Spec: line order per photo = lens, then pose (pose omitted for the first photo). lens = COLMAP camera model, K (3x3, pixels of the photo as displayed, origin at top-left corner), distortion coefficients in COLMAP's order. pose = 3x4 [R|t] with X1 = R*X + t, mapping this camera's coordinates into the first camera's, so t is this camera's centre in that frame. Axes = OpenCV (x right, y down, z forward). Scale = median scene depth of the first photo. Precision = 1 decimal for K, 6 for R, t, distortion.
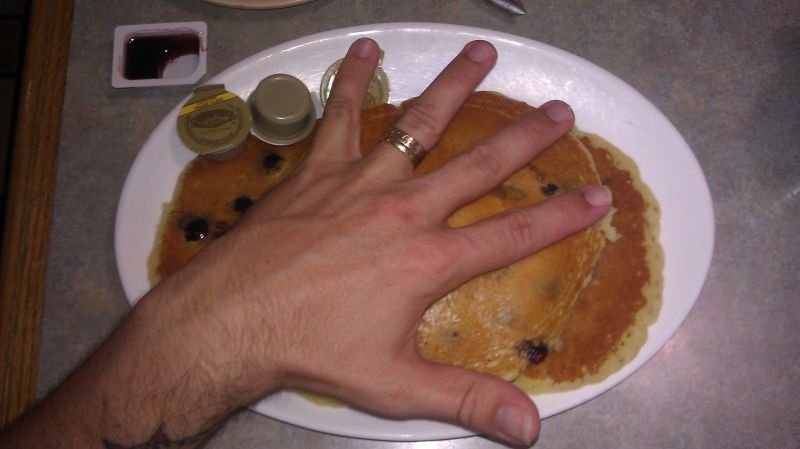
lens RADIAL K [[786.8, 0, 400.0], [0, 786.8, 224.5], [0, 0, 1]] dist [0.158459, -0.473223]
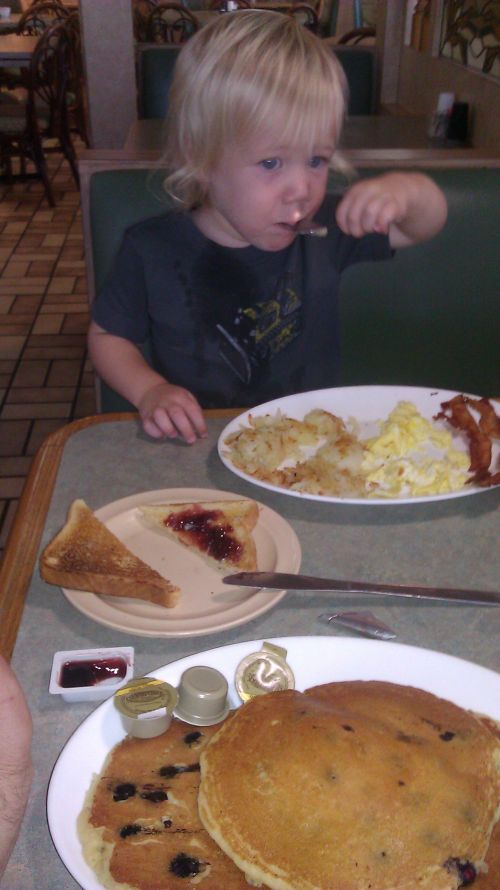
lens RADIAL K [[875.3, 0, 248.4], [0, 875.3, 454.0], [0, 0, 1]] dist [0.158459, -0.473223]
pose [[0.998893, -0.004789, 0.046794, -0.143707], [0.036334, 0.710340, -0.702920, 0.521349], [-0.029874, 0.703842, 0.709728, -0.162568]]
